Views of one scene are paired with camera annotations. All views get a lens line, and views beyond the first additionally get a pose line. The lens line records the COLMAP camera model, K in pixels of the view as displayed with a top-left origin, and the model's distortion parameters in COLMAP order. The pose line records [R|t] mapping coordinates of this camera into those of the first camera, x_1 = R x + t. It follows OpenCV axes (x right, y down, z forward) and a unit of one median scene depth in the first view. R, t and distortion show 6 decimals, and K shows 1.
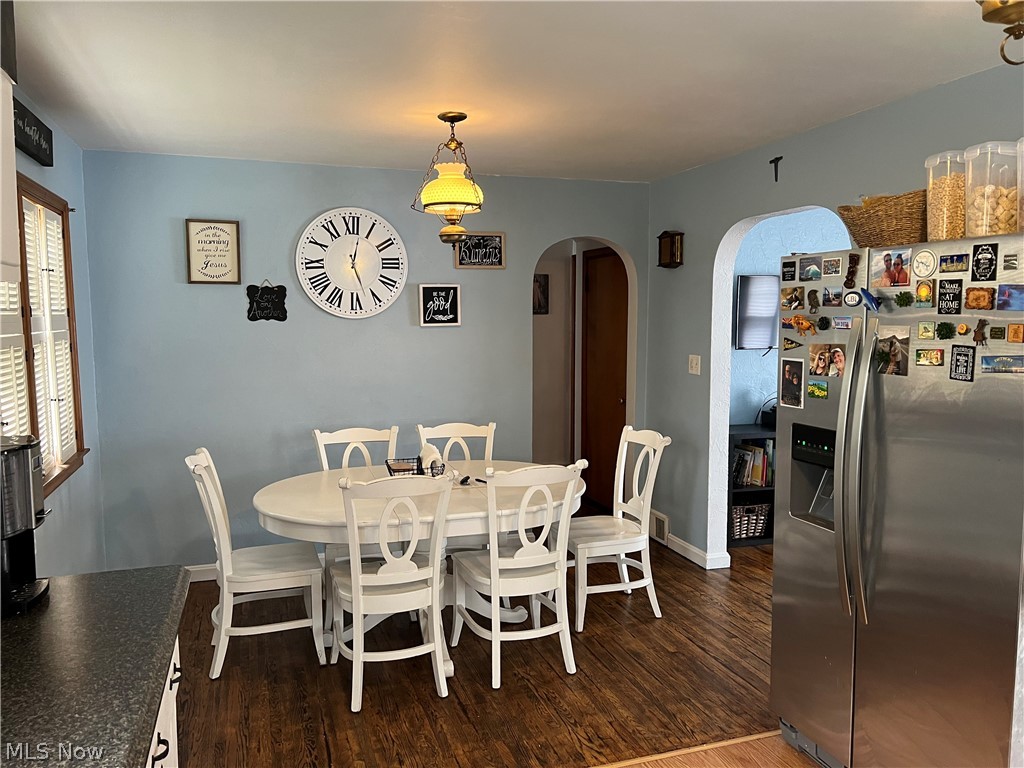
lens RADIAL K [[769.6, 0, 511.5], [0, 769.6, 387.0], [0, 0, 1]] dist [0.060275, -0.064966]
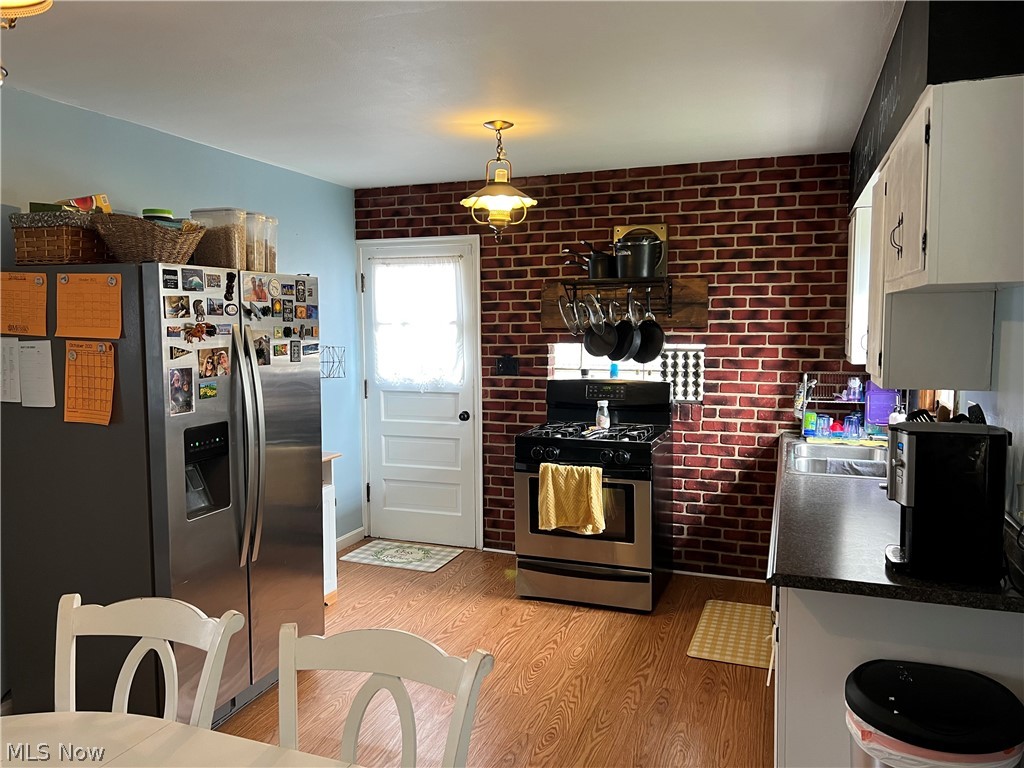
lens RADIAL K [[769.6, 0, 511.3], [0, 769.6, 382.1], [0, 0, 1]] dist [0.060275, -0.064966]
pose [[-0.775994, -0.041017, 0.629406, -0.658237], [0.072272, 0.985529, 0.153329, -0.151770], [-0.626586, 0.164471, -0.761800, 1.627981]]
